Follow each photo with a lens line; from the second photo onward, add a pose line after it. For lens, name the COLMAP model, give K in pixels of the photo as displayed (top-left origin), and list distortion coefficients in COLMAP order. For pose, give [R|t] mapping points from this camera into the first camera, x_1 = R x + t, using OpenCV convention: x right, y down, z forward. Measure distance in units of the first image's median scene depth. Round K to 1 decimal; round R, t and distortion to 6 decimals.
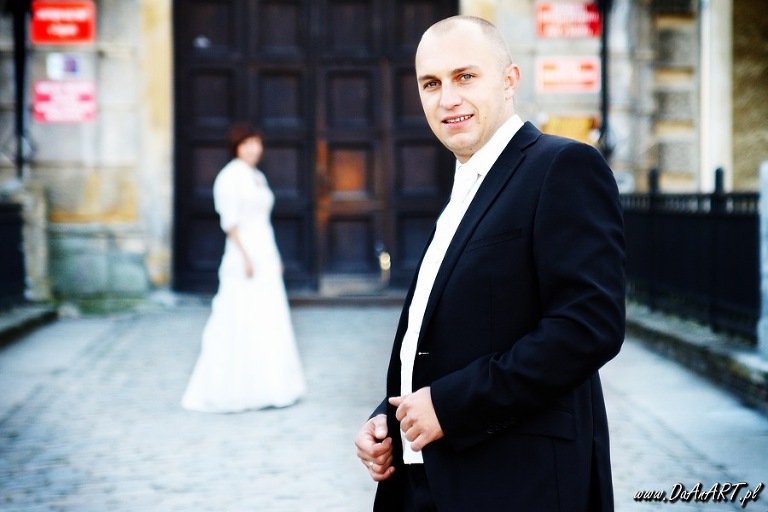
lens RADIAL K [[2539.5, 0, 386.1], [0, 2539.5, 254.8], [0, 0, 1]] dist [0.075922, 0.000000]
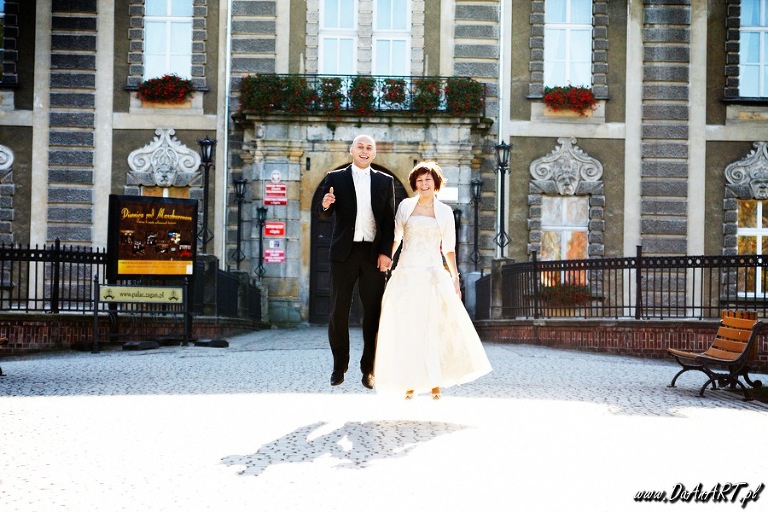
lens RADIAL K [[2096.7, 0, 375.7], [0, 2096.7, 254.2], [0, 0, 1]] dist [0.156694, 0.000000]
pose [[0.999673, 0.017379, -0.018753, 0.036330], [-0.018724, 0.997073, -0.074121, 0.115662], [0.017410, 0.074448, 0.997073, -1.419077]]
